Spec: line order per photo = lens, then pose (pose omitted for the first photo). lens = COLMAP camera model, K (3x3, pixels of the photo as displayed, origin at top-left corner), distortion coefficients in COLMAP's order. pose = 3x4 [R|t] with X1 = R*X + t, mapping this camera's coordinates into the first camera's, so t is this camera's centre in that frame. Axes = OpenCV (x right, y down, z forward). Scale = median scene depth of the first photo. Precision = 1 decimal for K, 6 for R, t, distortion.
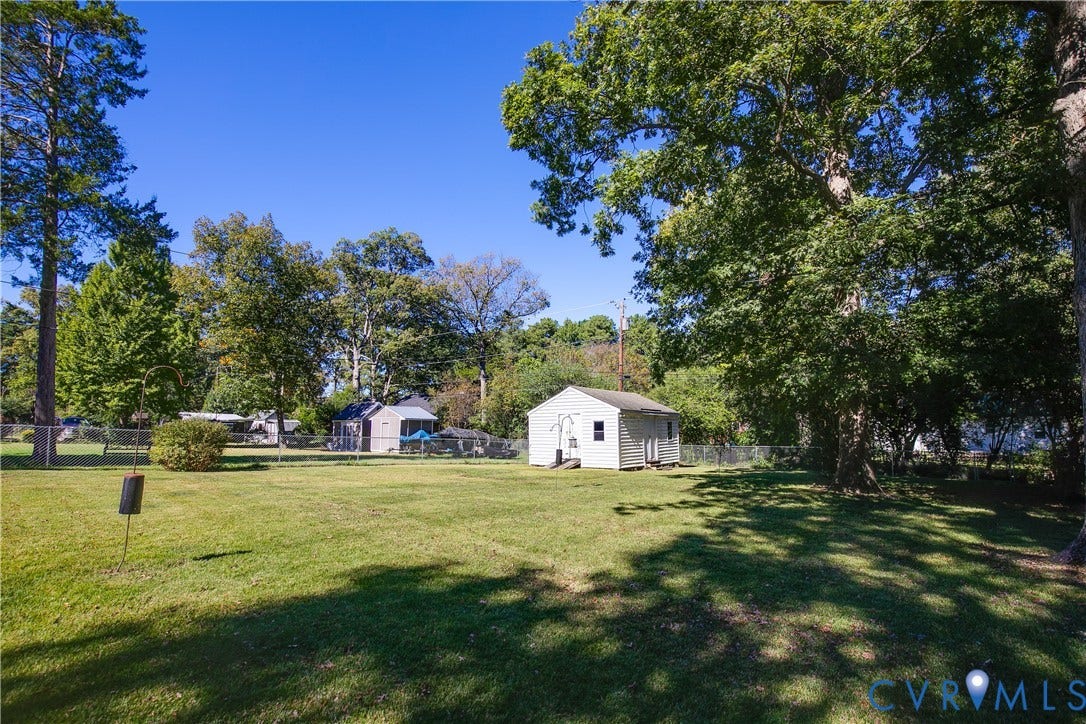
lens RADIAL K [[502.2, 0, 544.9], [0, 502.2, 387.2], [0, 0, 1]] dist [-0.015025, 0.000208]
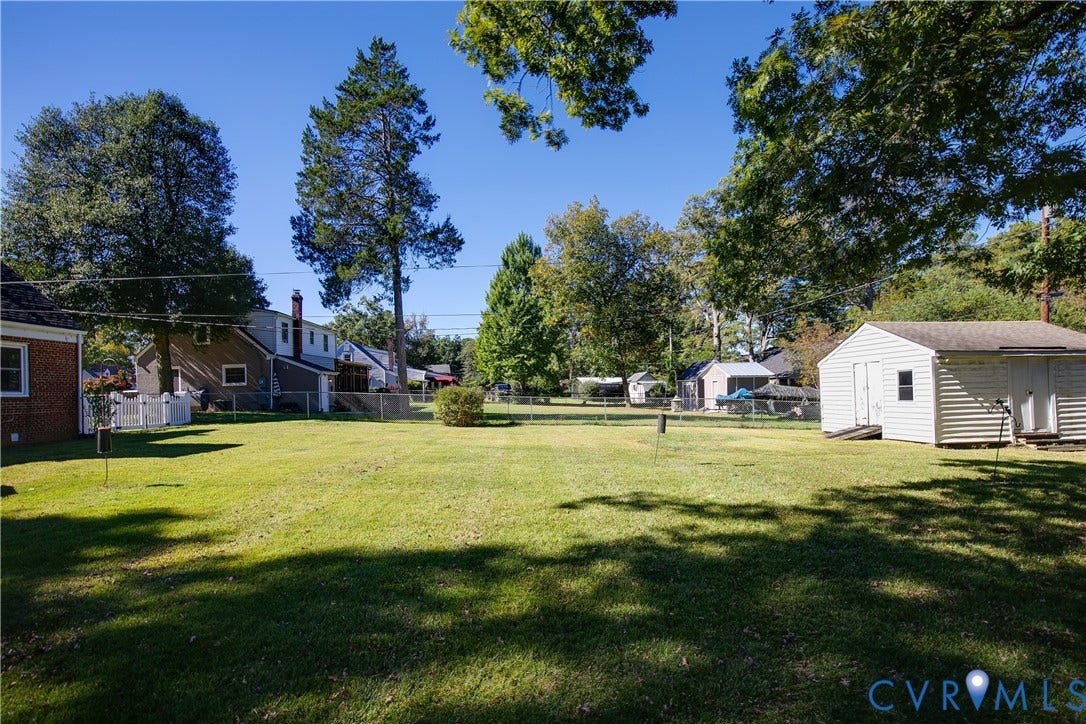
lens RADIAL K [[502.2, 0, 544.9], [0, 502.2, 387.2], [0, 0, 1]] dist [-0.015025, 0.000208]
pose [[0.675759, -0.021653, -0.736805, 0.244393], [0.082891, 0.995461, 0.046768, 0.017130], [0.732447, -0.092679, 0.674486, 0.186077]]
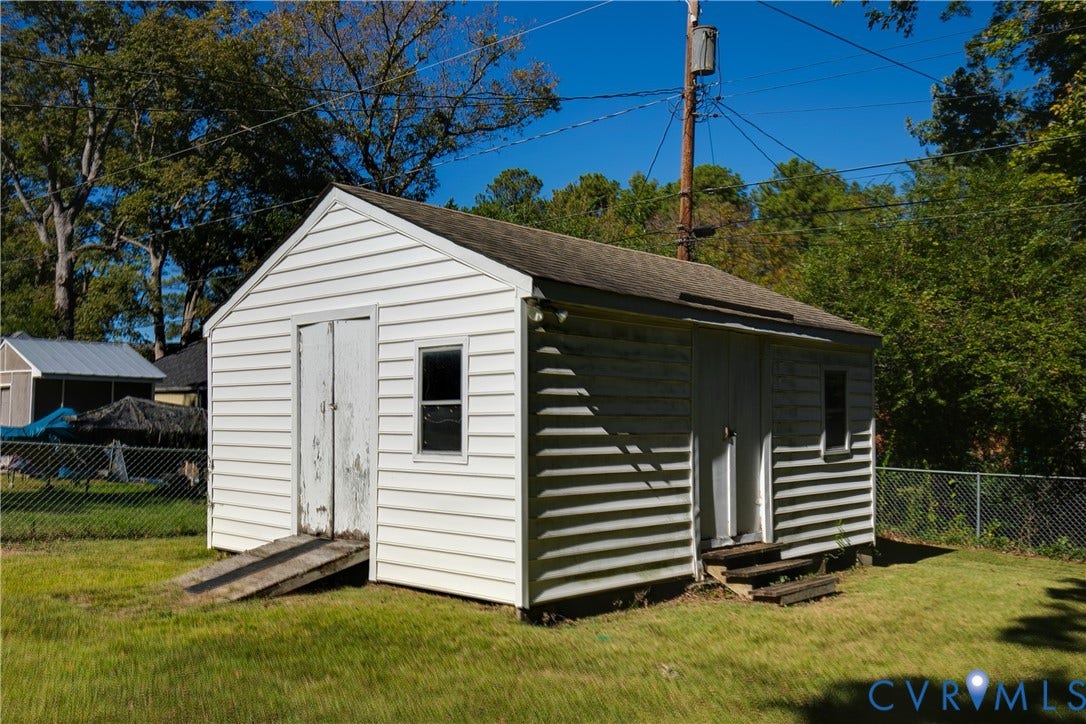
lens RADIAL K [[940.1, 0, 541.0], [0, 940.1, 413.1], [0, 0, 1]] dist [0.017346, 0.004445]
pose [[0.995723, 0.008884, -0.091959, 0.161092], [-0.001892, 0.997118, 0.075845, 0.058543], [0.092368, -0.075347, 0.992870, 0.584634]]
